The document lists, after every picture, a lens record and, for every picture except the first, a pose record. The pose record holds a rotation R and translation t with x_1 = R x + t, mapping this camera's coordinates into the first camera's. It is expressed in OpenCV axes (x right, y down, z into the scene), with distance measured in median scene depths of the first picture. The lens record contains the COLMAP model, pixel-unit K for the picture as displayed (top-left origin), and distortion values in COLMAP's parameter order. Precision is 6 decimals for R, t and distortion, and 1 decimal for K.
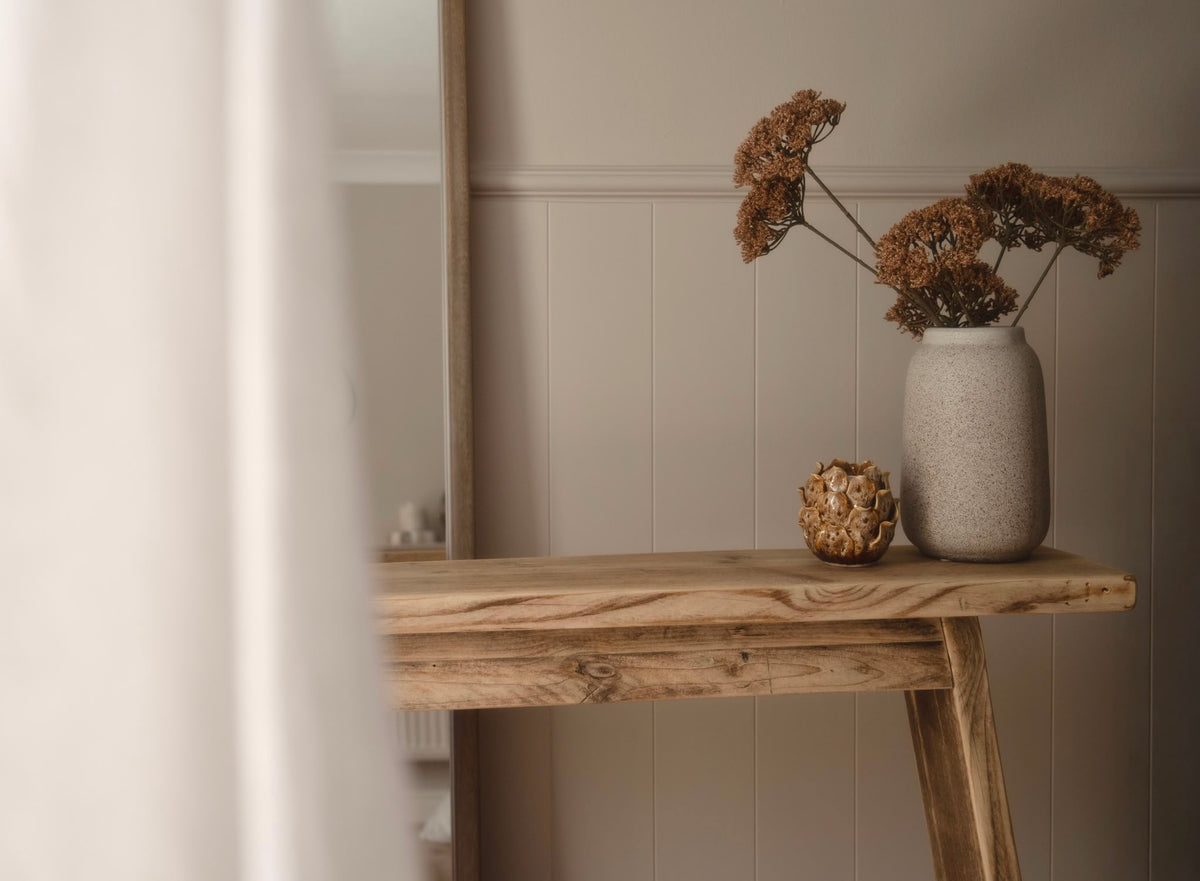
lens RADIAL K [[1578.2, 0, 477.9], [0, 1578.2, 425.3], [0, 0, 1]] dist [0.005264, 0.033668]
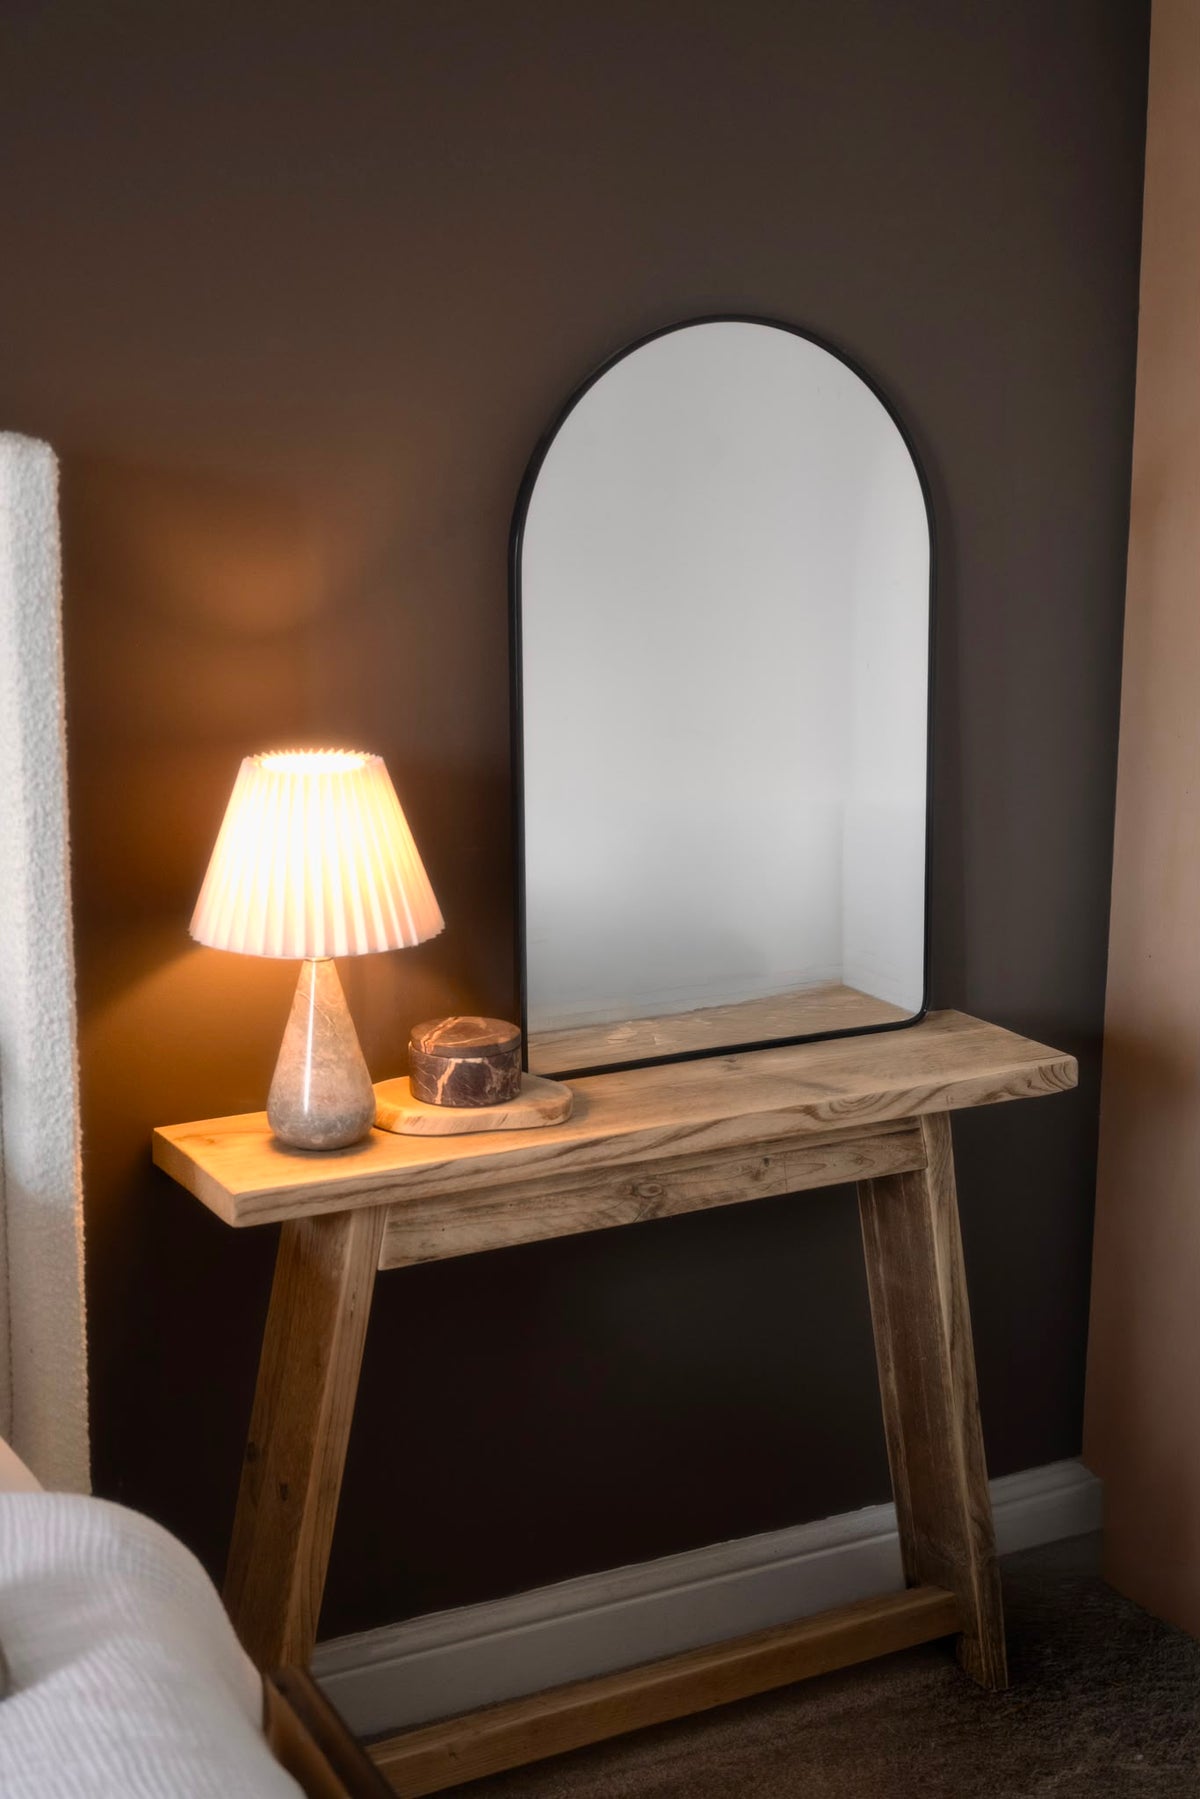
lens RADIAL K [[2434.5, 0, 600.0], [0, 2434.5, 899.5], [0, 0, 1]] dist [0.011183, 0.019723]
pose [[0.921923, -0.060219, 0.382663, -0.570452], [-0.000953, 0.987488, 0.157693, -0.297609], [-0.387371, -0.145746, 0.910331, -0.454414]]
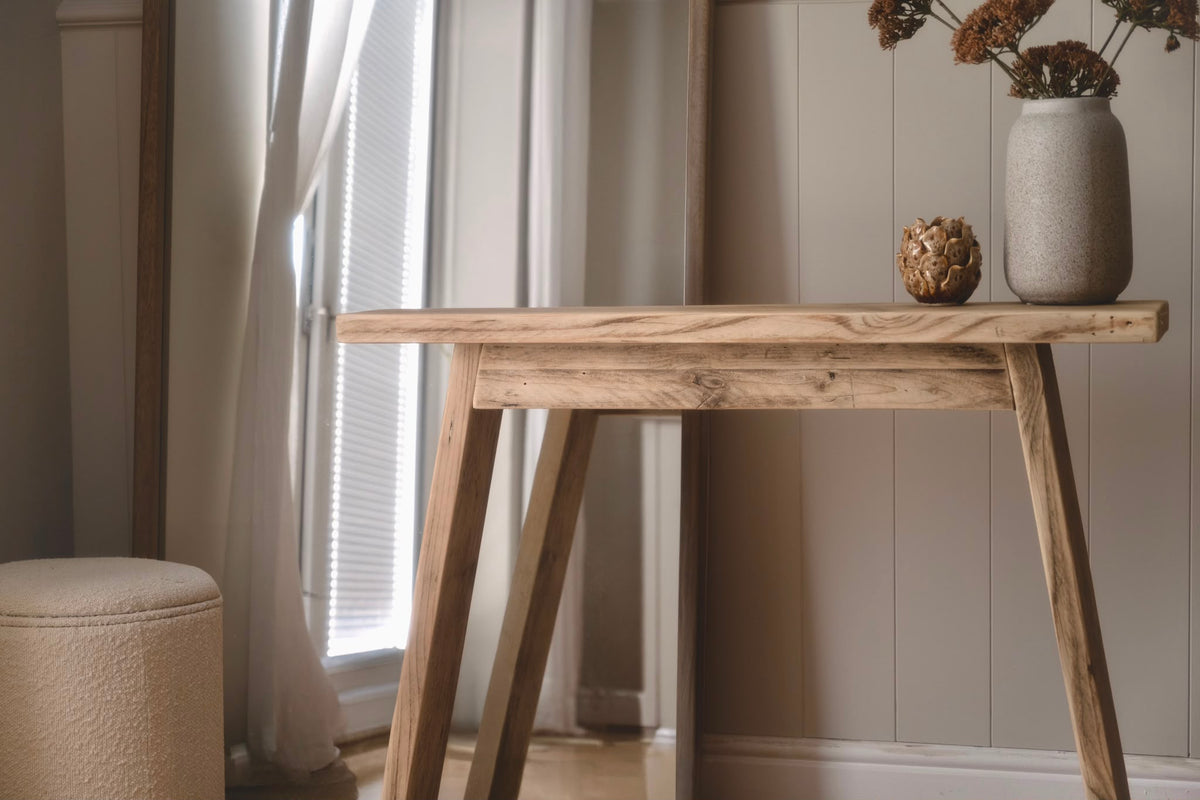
lens RADIAL K [[2182.2, 0, 614.0], [0, 2182.2, 393.7], [0, 0, 1]] dist [0.013139, 0.100690]
pose [[0.924188, 0.026214, -0.381038, 0.658619], [-0.016546, 0.999453, 0.028627, 0.116475], [0.381580, -0.020152, 0.924116, -0.612698]]
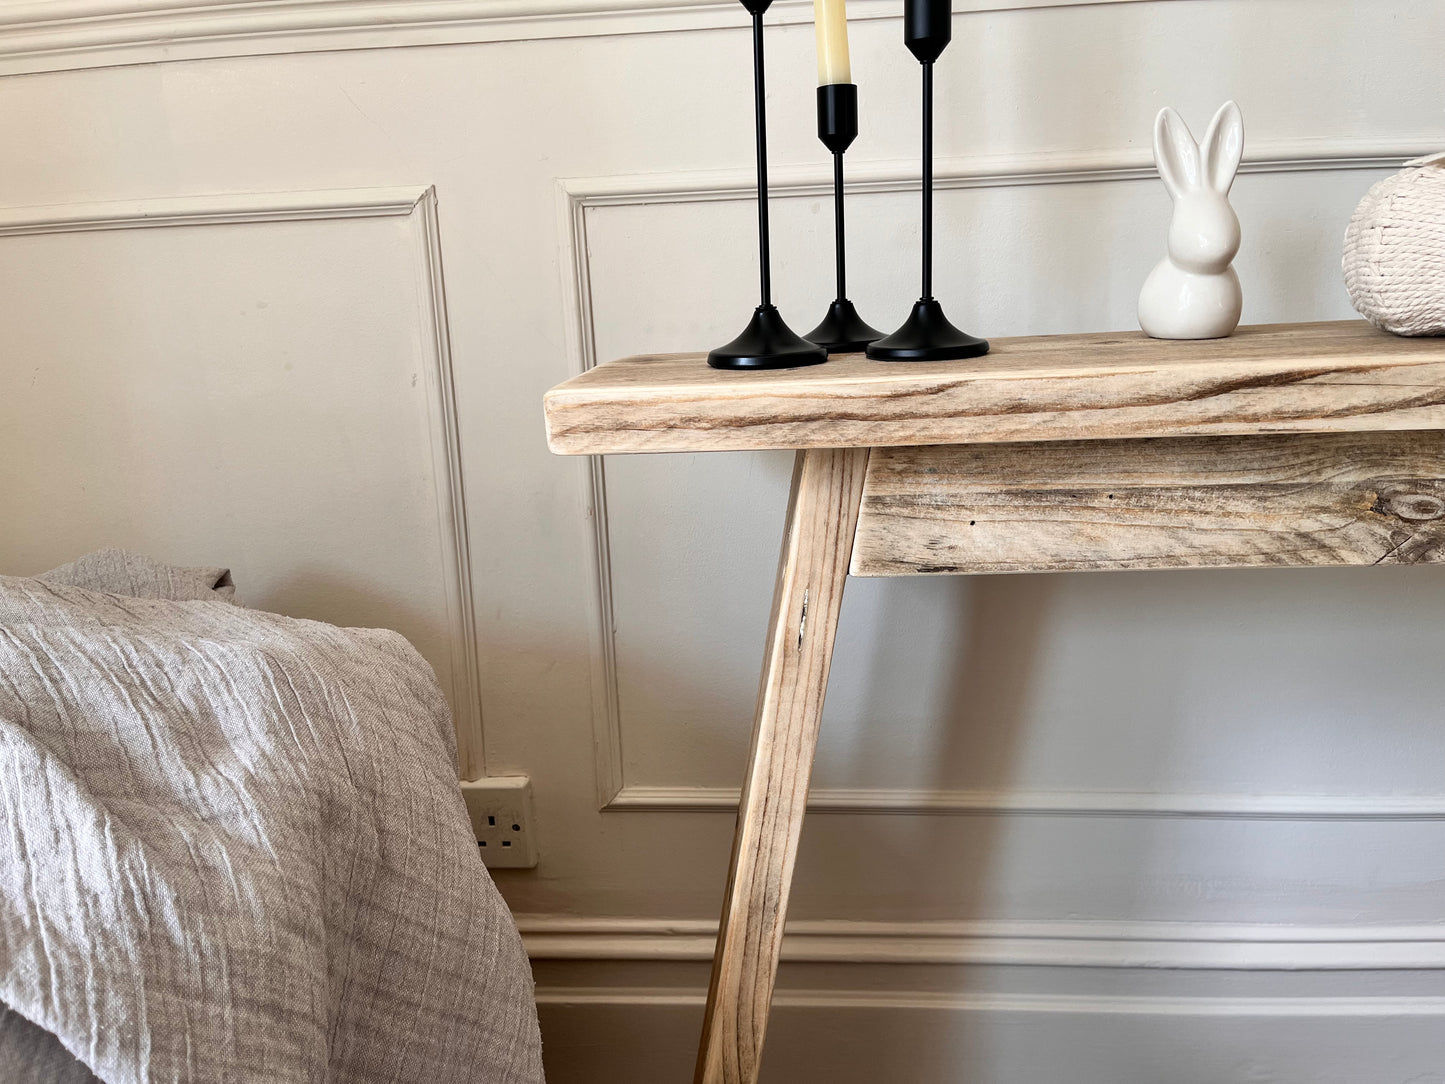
lens RADIAL K [[1099.0, 0, 722.5], [0, 1099.0, 542.0], [0, 0, 1]] dist [0.051673, -0.069298]
pose [[0.977572, 0.018386, -0.209797, -0.080852], [0.022890, 0.981004, 0.192633, 0.085668], [0.209353, -0.193115, 0.958581, 0.567944]]
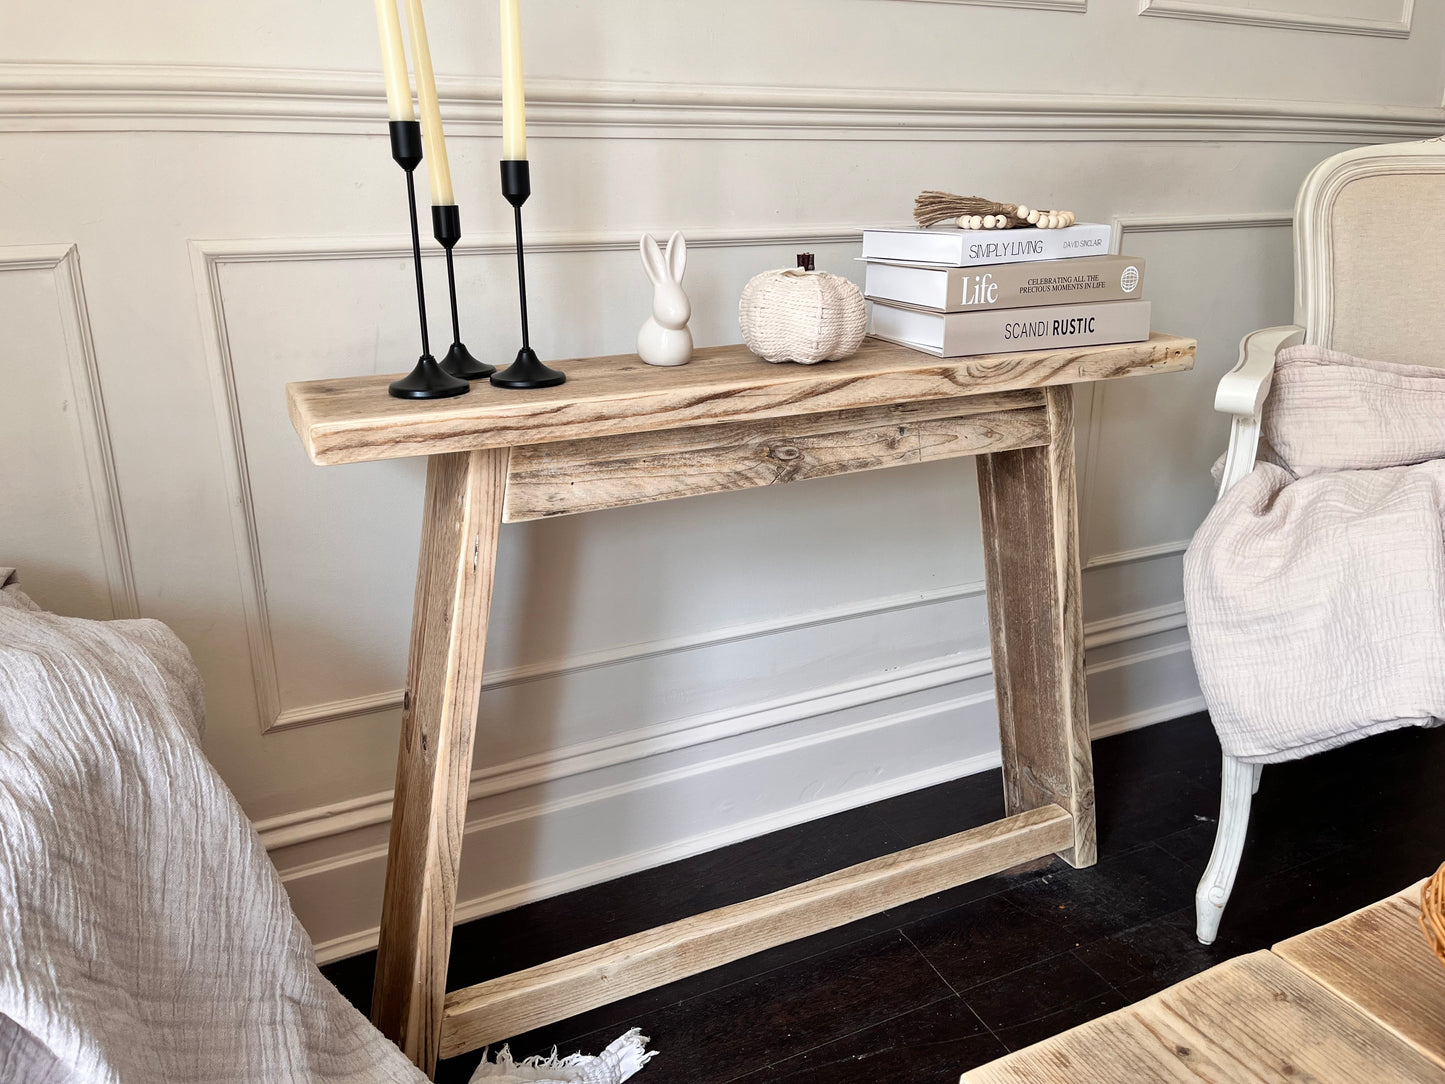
lens RADIAL K [[1083.8, 0, 709.7], [0, 1083.8, 539.9], [0, 0, 1]] dist [0.100698, -0.185830]
pose [[0.947608, -0.100315, 0.303276, -0.205014], [0.020159, 0.966298, 0.256637, 0.020488], [-0.318799, -0.237077, 0.917694, 0.318382]]
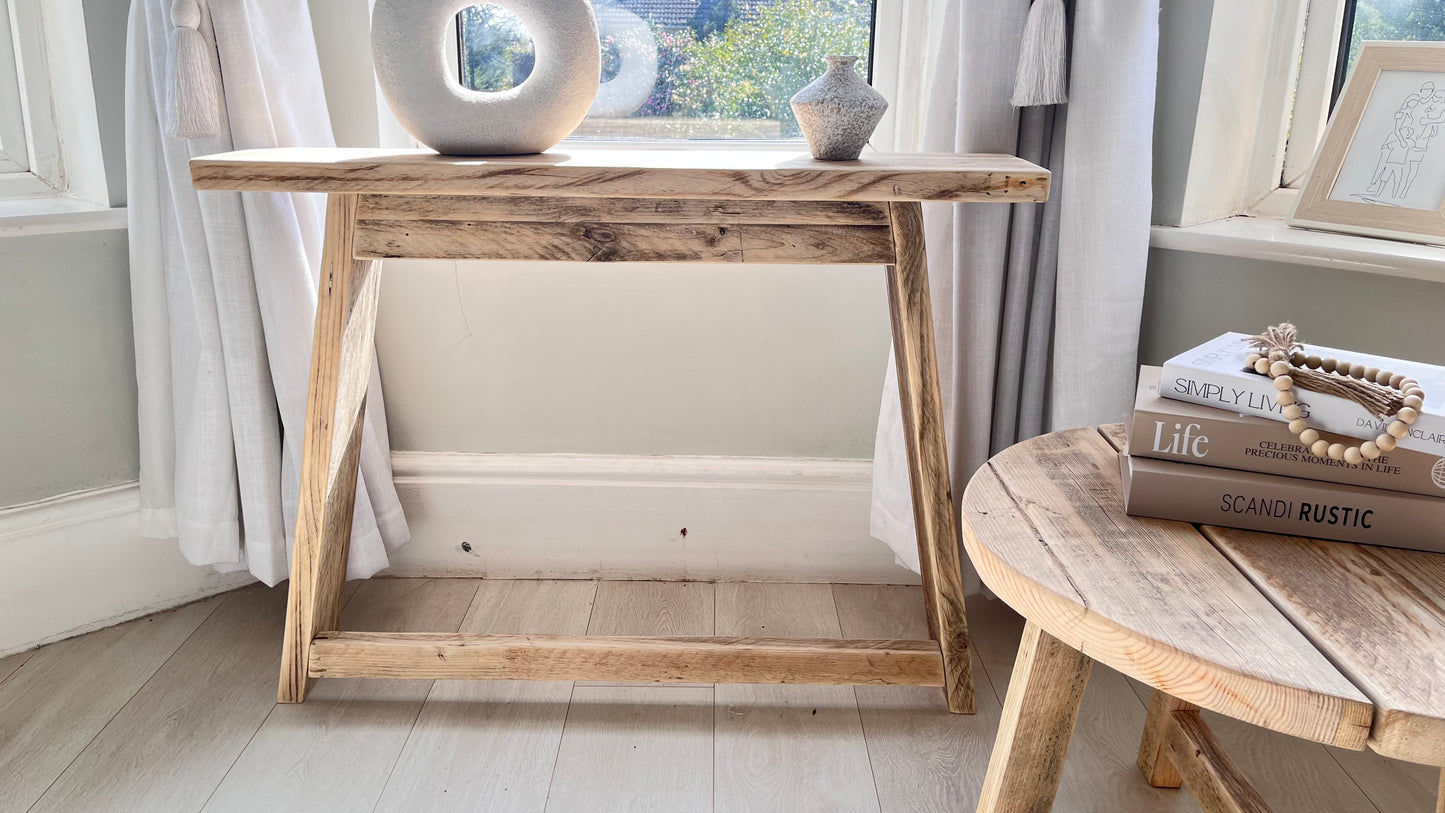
lens RADIAL K [[1046.6, 0, 722.5], [0, 1046.6, 406.5], [0, 0, 1]] dist [0.064457, -0.081253]
pose [[0.991112, 0.059375, -0.119047, 0.278916], [-0.030113, 0.971777, 0.233972, 0.089332], [0.129579, -0.228308, 0.964927, 0.177182]]
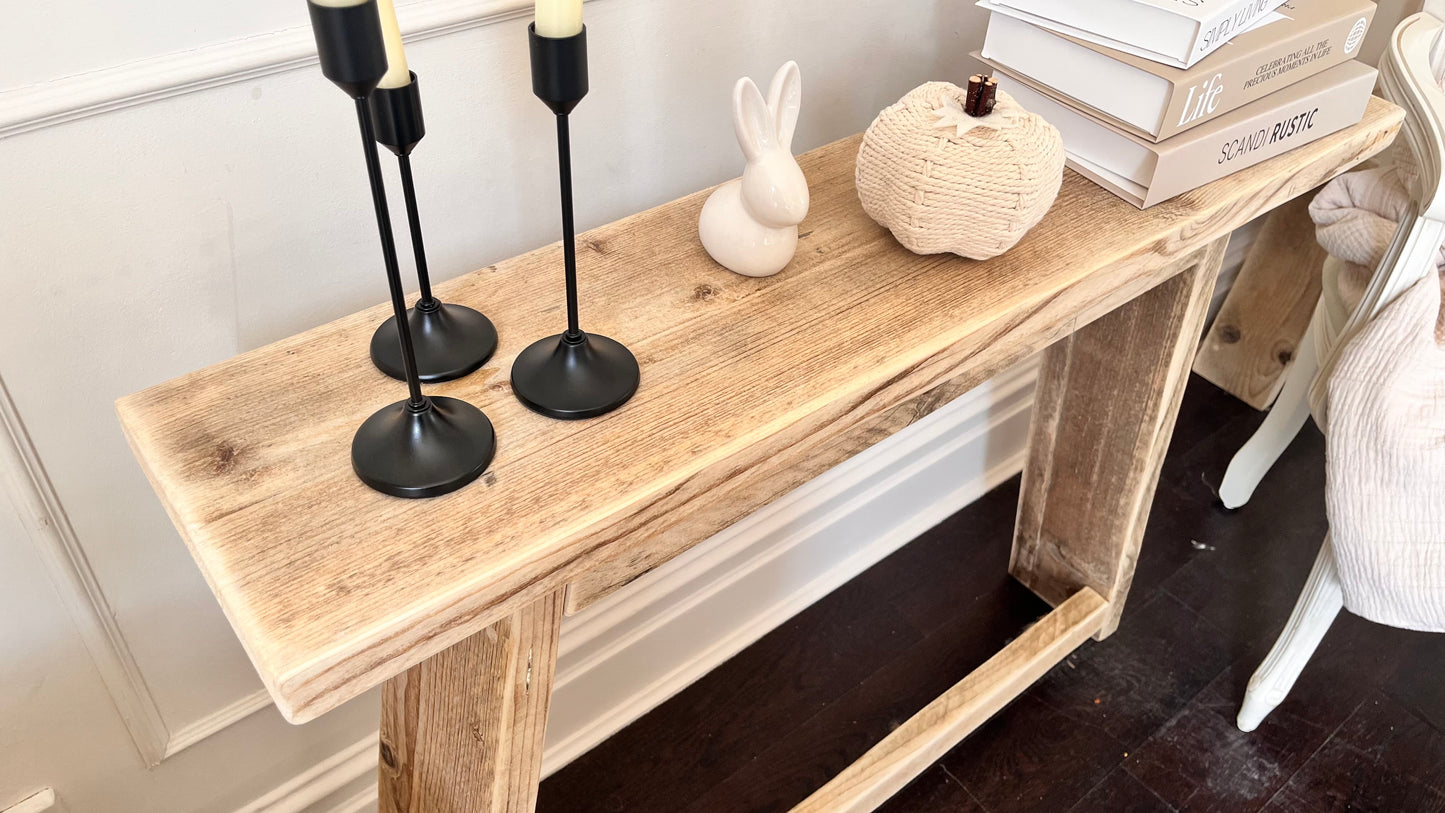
lens RADIAL K [[1100.6, 0, 713.6], [0, 1100.6, 406.6], [0, 0, 1]] dist [0.035452, -0.001663]
pose [[0.848240, -0.307435, 0.431246, -0.230462], [-0.017098, 0.797946, 0.602487, -0.139889], [-0.529336, -0.518427, 0.671593, 0.706217]]
